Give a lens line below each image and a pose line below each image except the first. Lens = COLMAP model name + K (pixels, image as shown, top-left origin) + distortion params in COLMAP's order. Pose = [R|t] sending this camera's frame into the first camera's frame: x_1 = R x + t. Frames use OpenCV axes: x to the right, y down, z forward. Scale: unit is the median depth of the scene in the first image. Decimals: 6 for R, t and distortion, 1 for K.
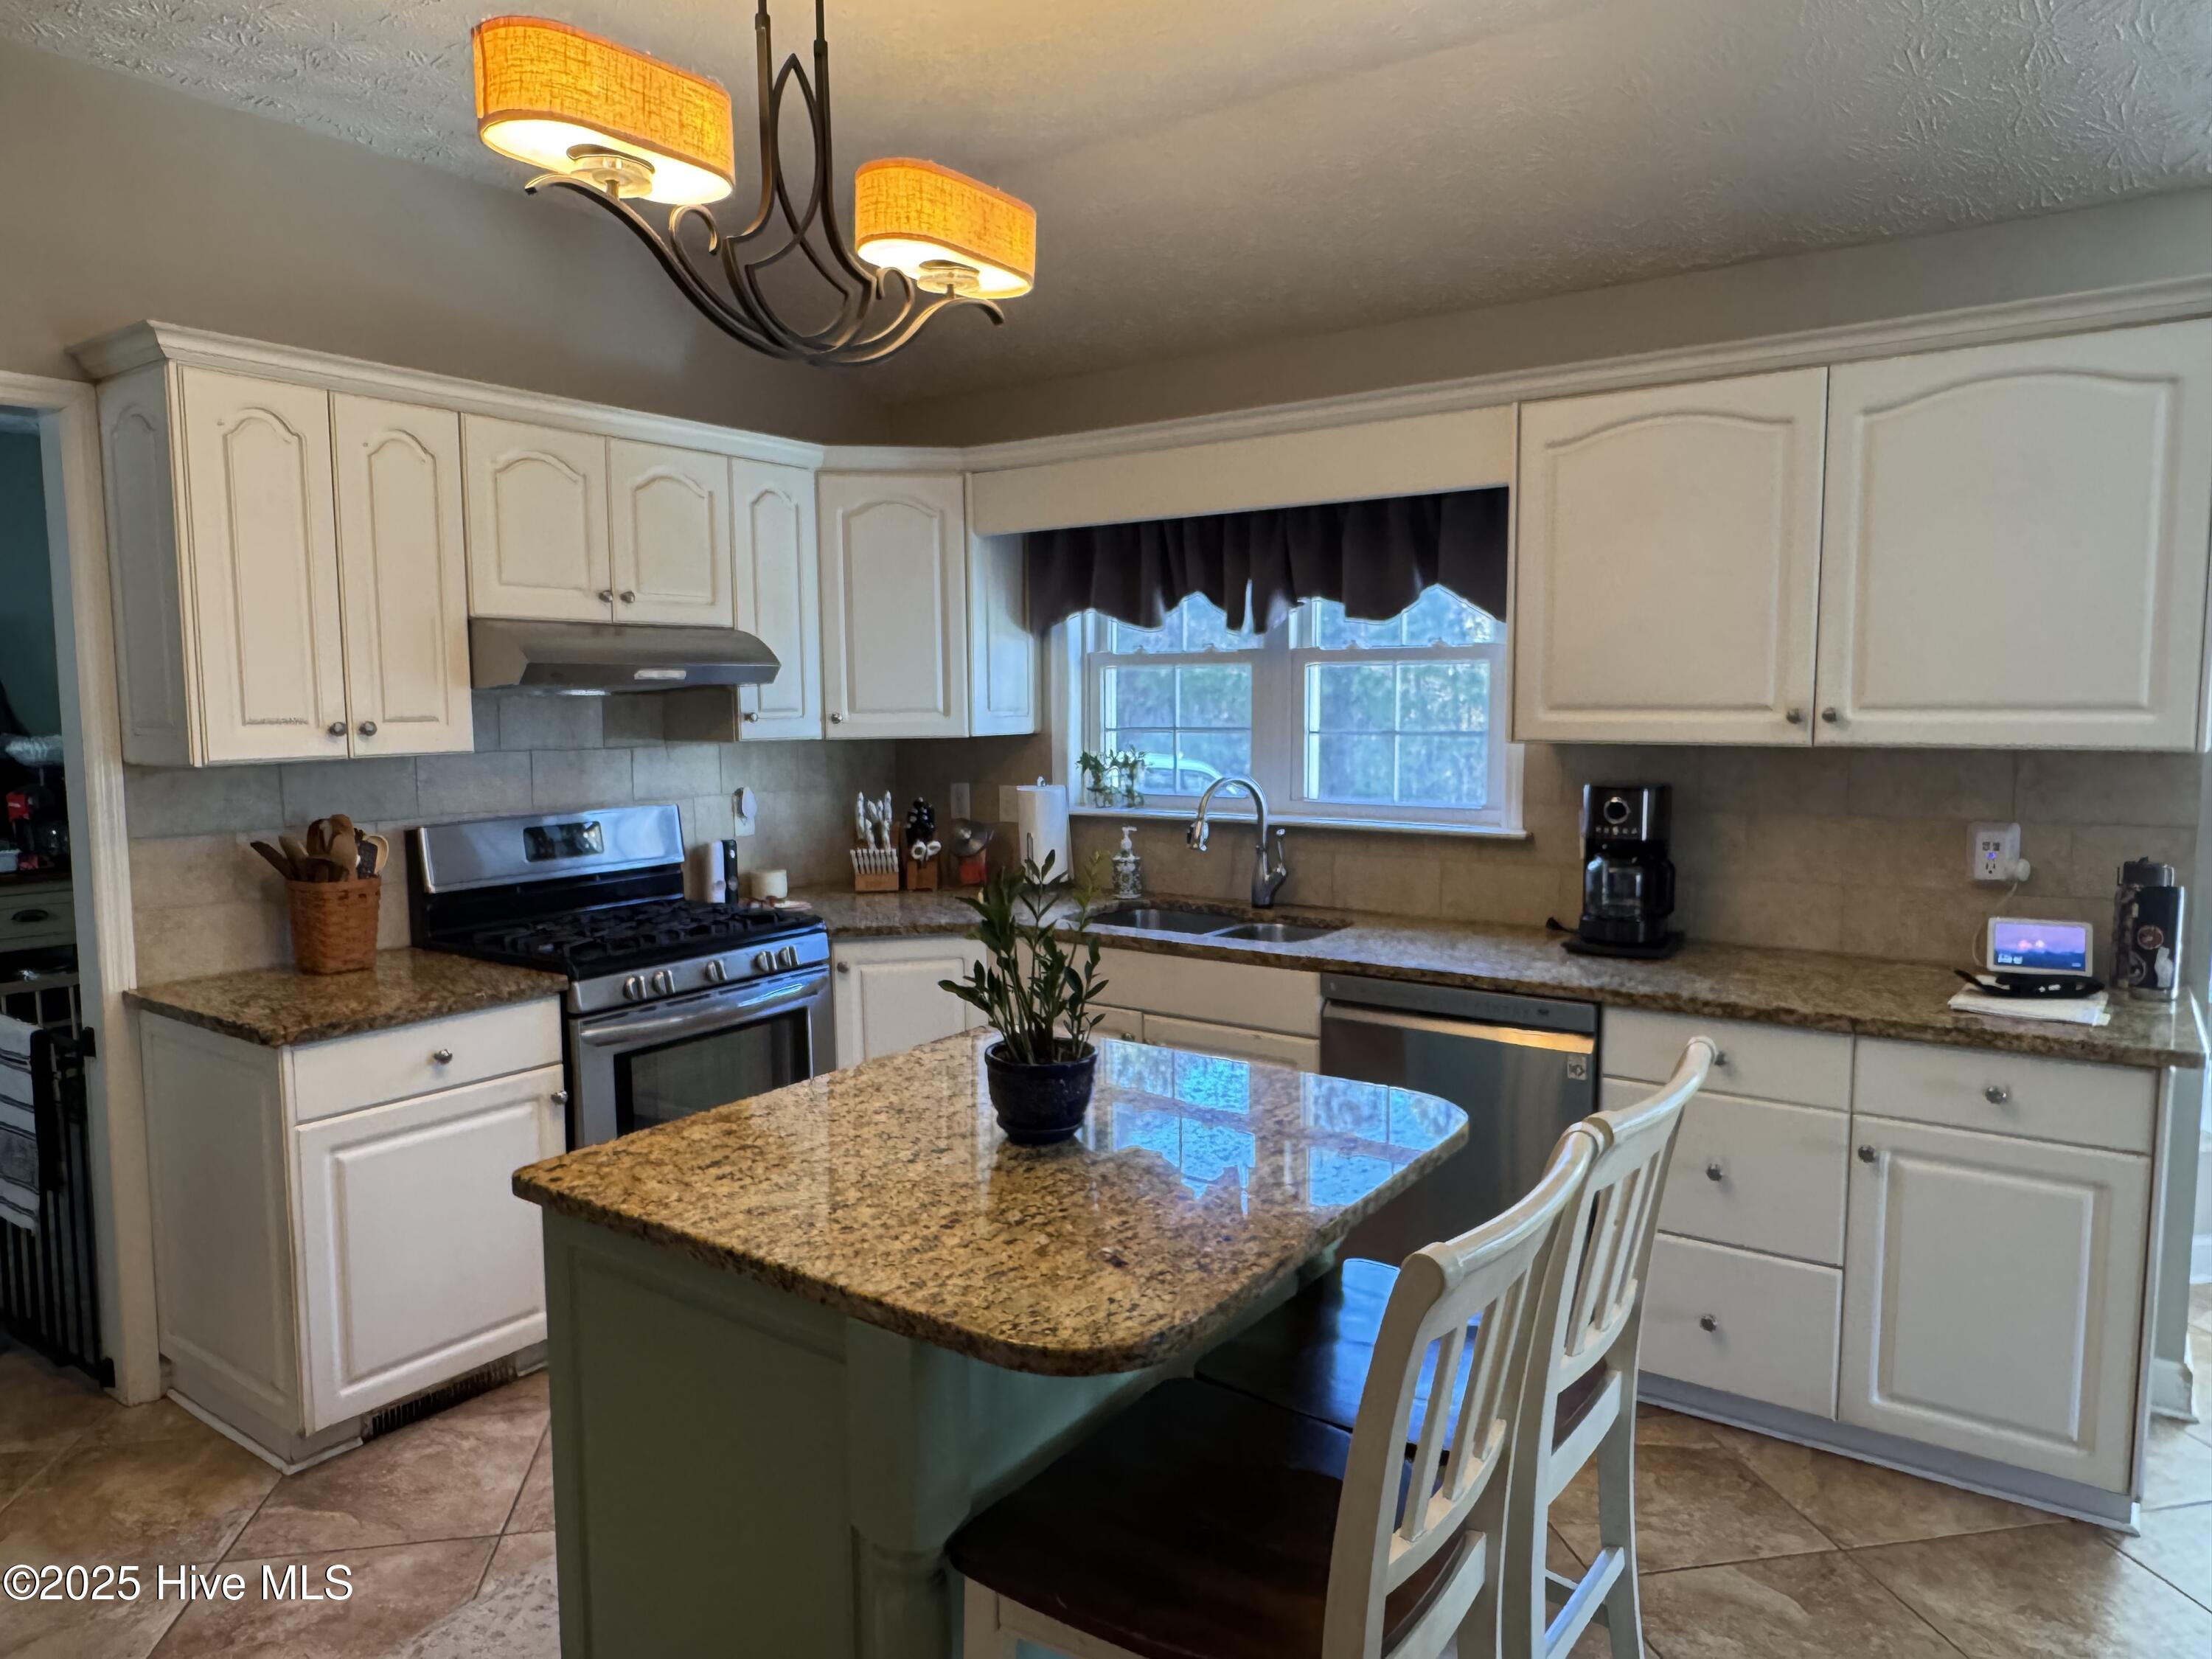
lens RADIAL K [[1416.4, 0, 1108.5], [0, 1416.4, 828.7], [0, 0, 1]] dist [0.004389, -0.004028]
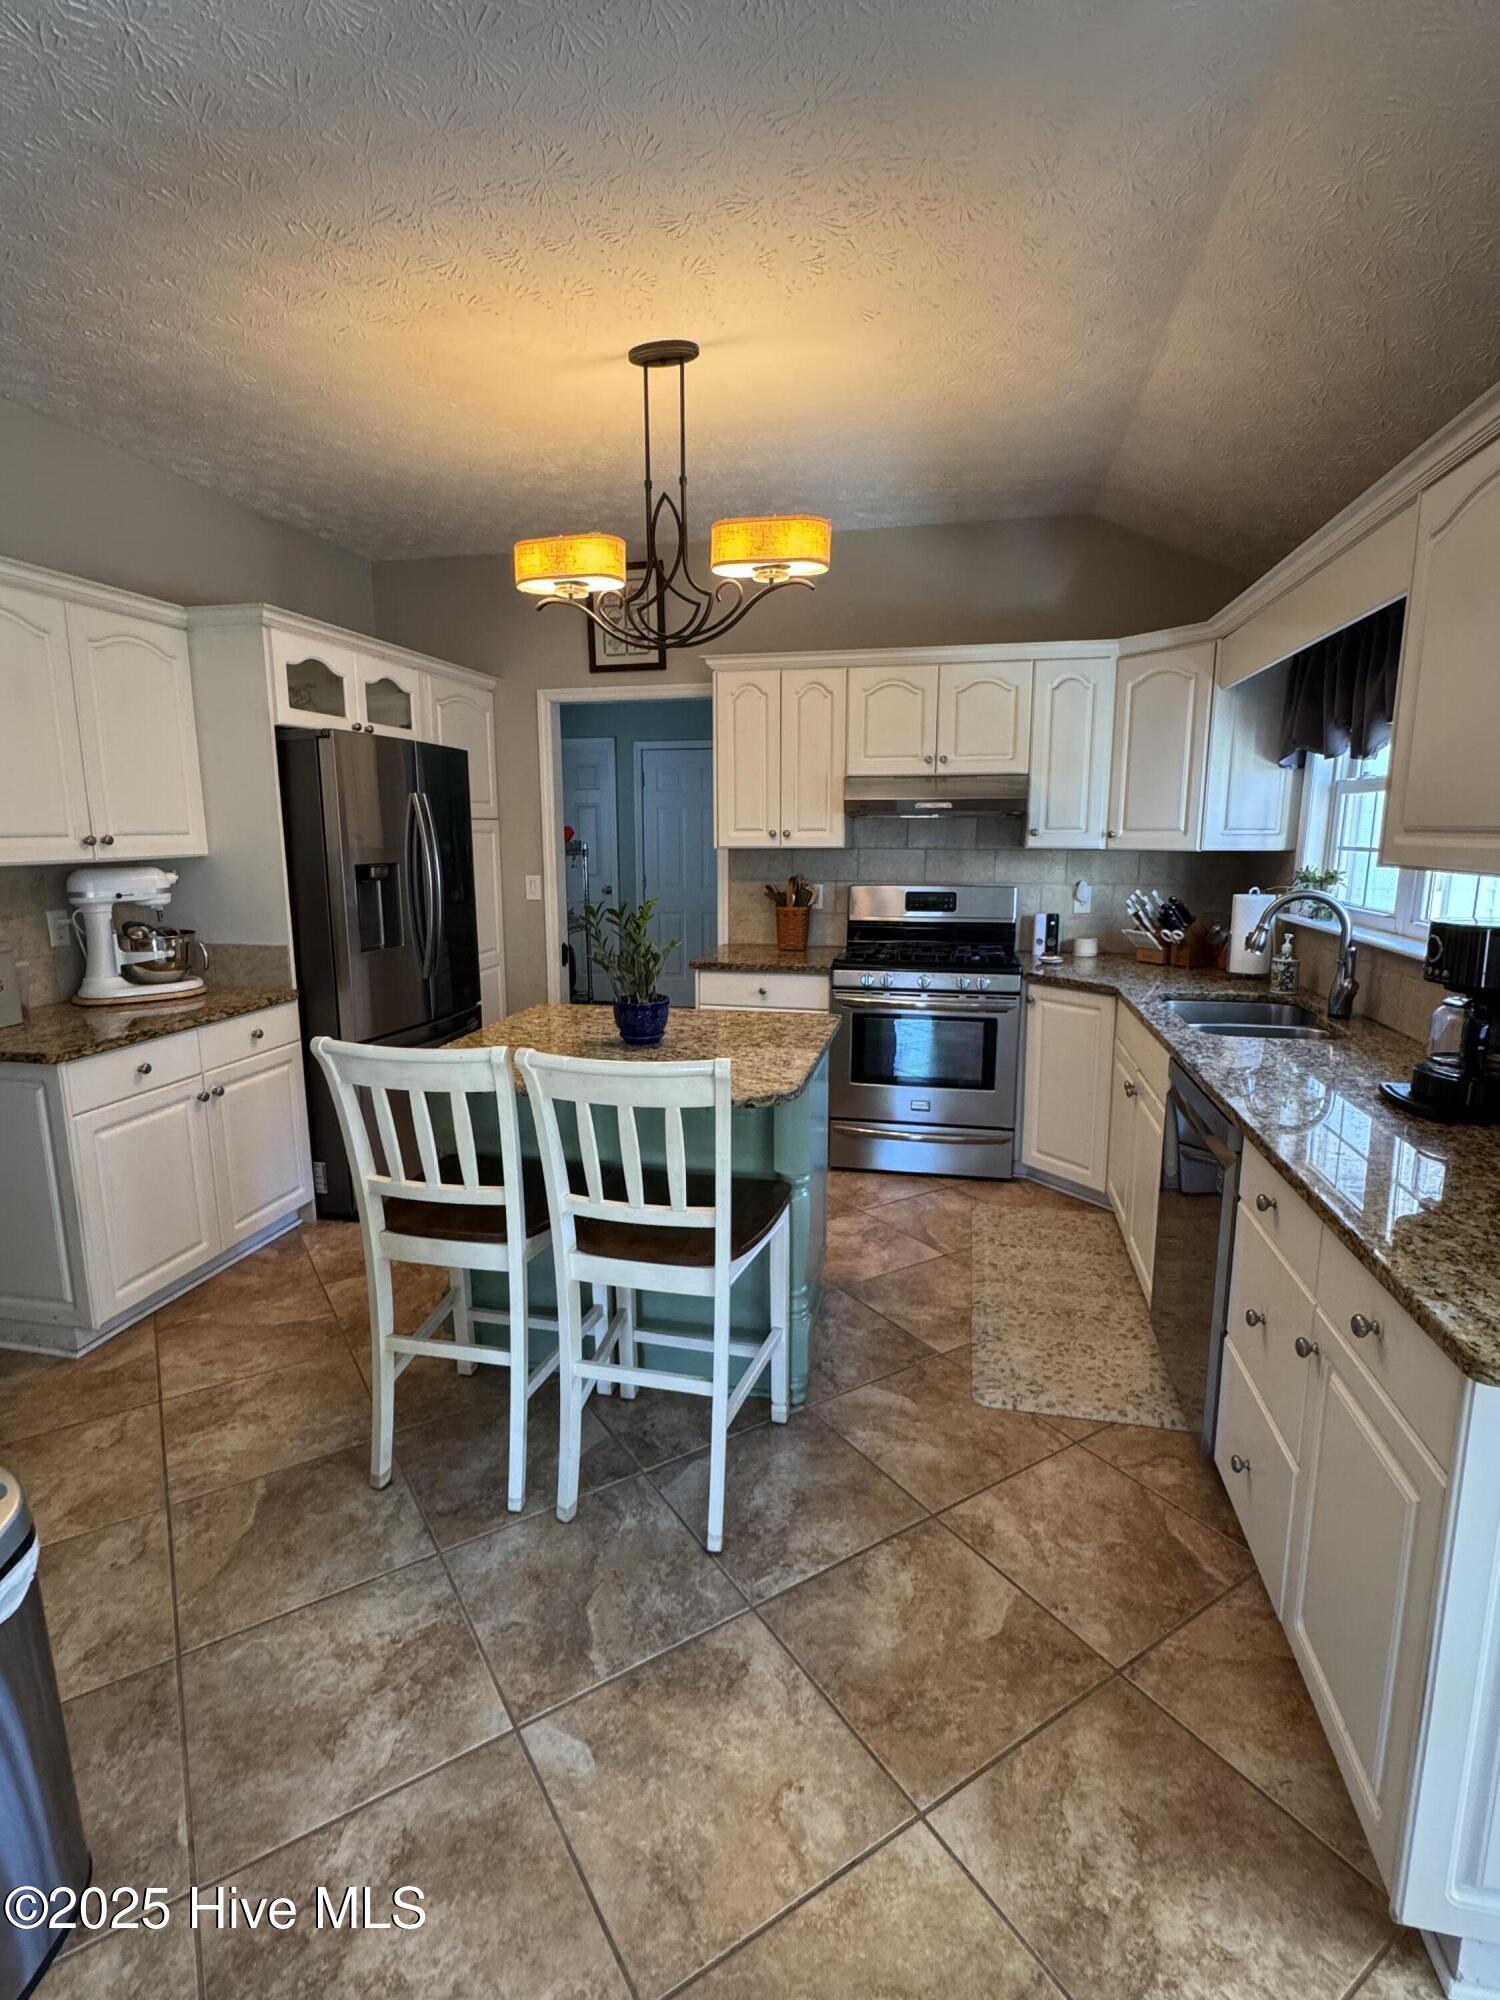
lens RADIAL K [[976.3, 0, 744.7], [0, 976.3, 996.2], [0, 0, 1]] dist [-0.001026, 0.000250]
pose [[0.382997, 0.164949, -0.908903, 0.676824], [-0.090044, 0.985909, 0.140981, -0.026934], [0.919351, 0.027846, 0.392453, 0.329477]]
